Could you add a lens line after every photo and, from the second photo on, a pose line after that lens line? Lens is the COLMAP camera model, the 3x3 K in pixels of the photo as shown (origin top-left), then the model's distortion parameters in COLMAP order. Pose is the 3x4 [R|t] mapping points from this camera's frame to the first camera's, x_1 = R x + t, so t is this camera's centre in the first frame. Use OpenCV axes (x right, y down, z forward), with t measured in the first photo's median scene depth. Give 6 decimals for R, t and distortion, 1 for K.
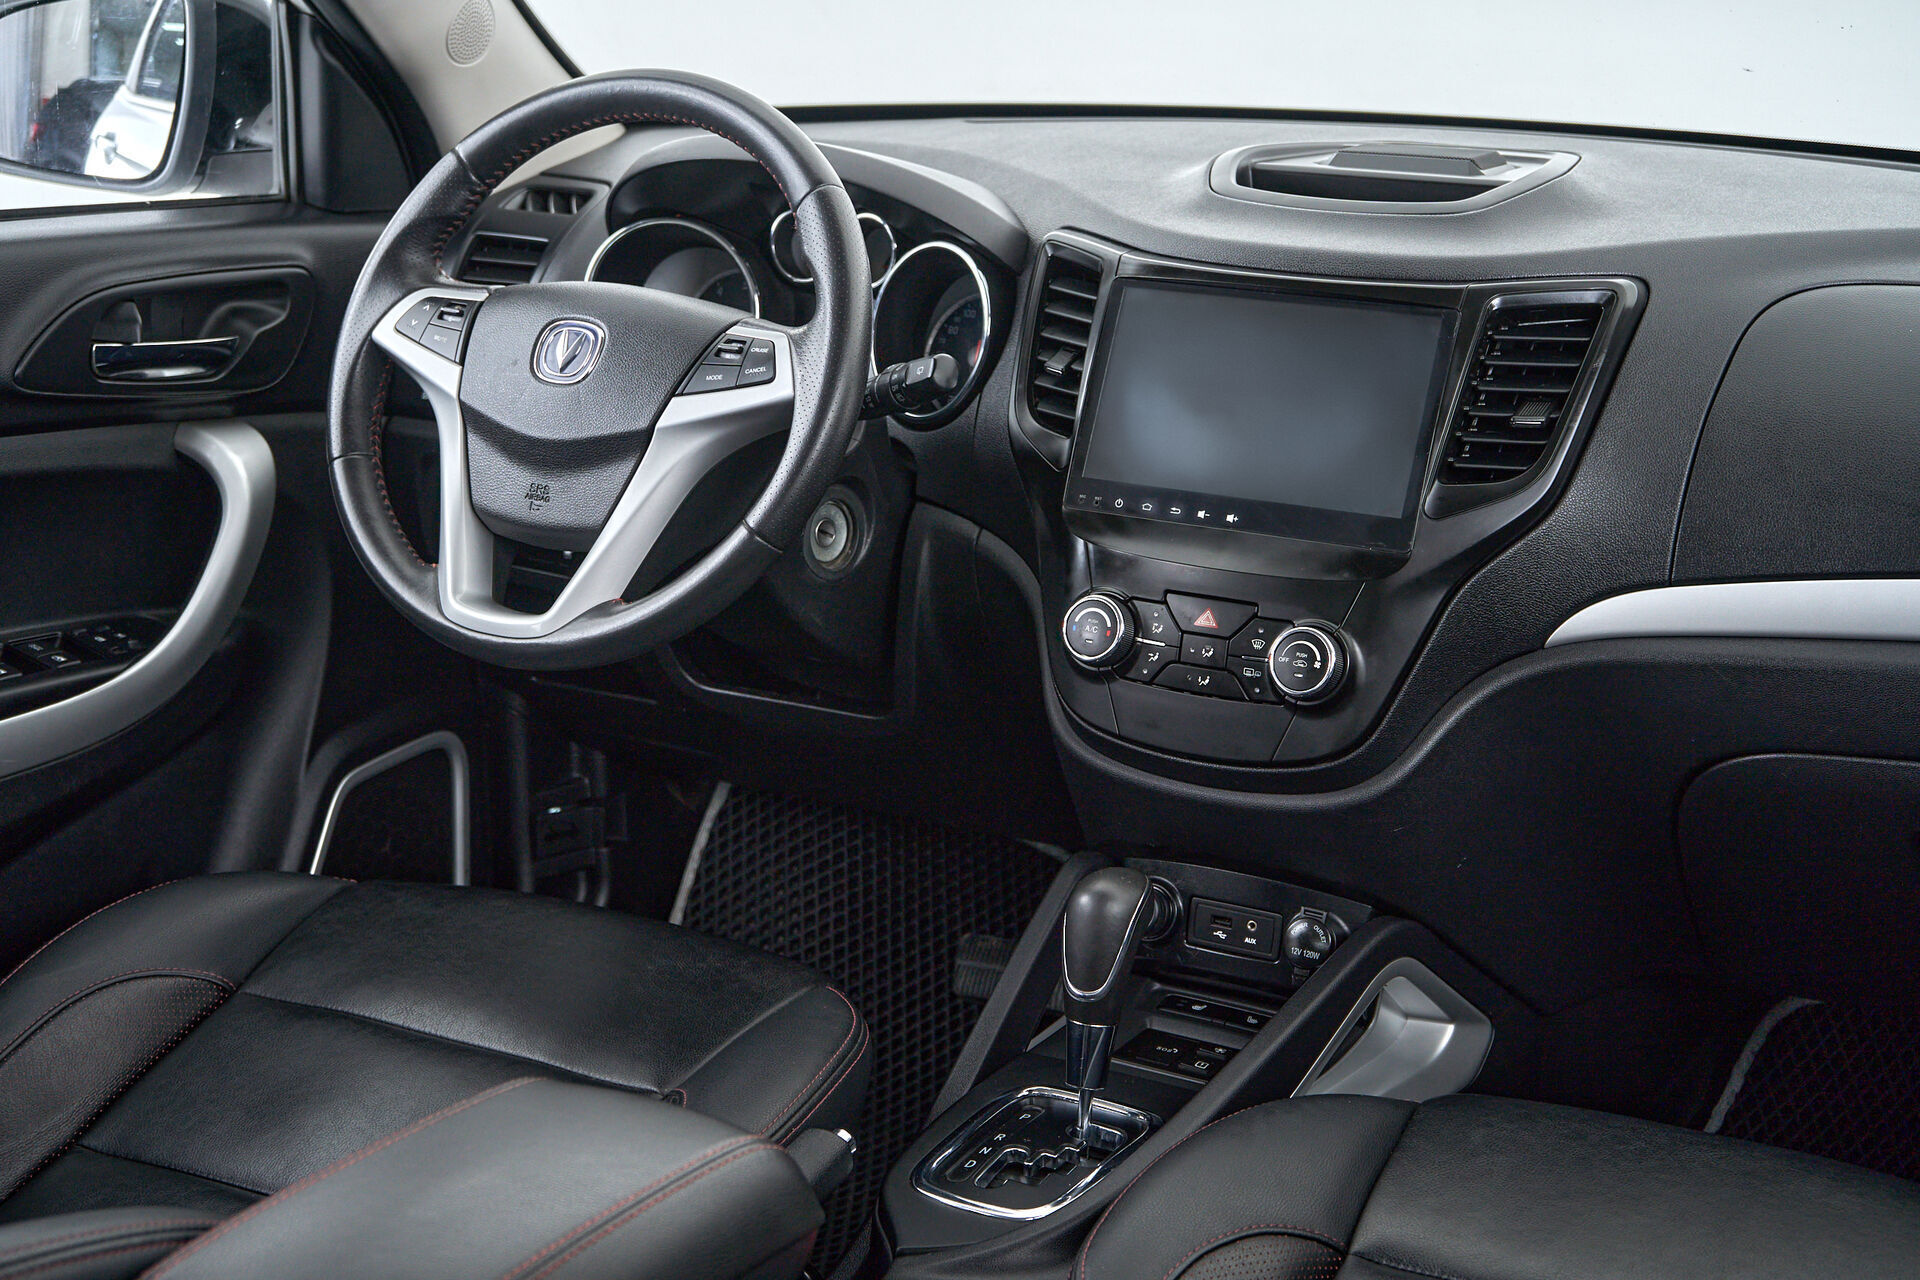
lens RADIAL K [[2981.7, 0, 960.0], [0, 2981.7, 640.0], [0, 0, 1]] dist [-0.009578, 0.009897]
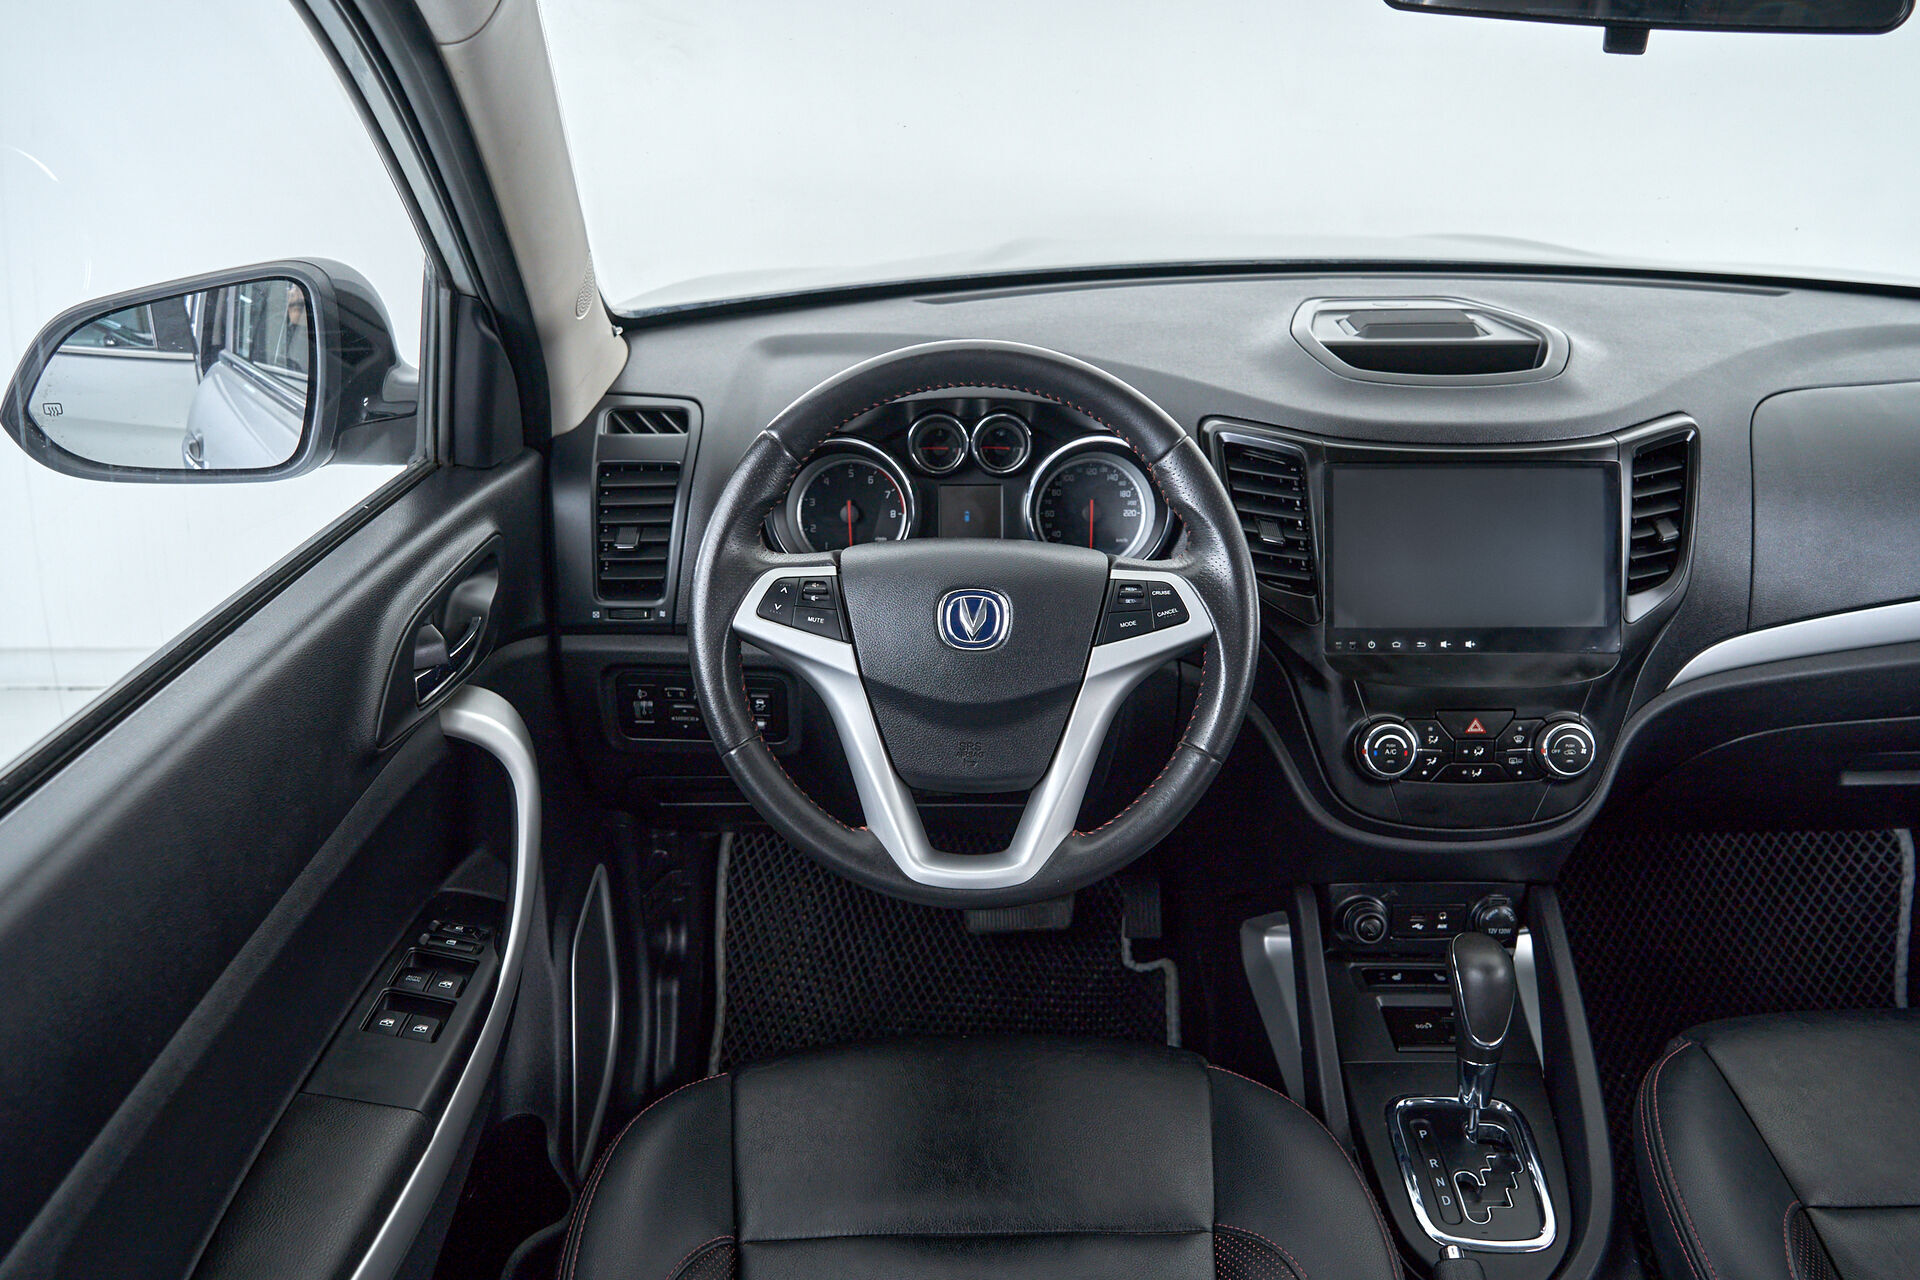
lens RADIAL K [[1530.5, 0, 960.0], [0, 1530.5, 640.0], [0, 0, 1]] dist [0.004820, -0.002528]
pose [[0.866130, -0.218188, 0.449680, -0.391523], [0.146040, 0.970901, 0.189800, -0.197345], [-0.478007, -0.098720, 0.872791, 0.516349]]
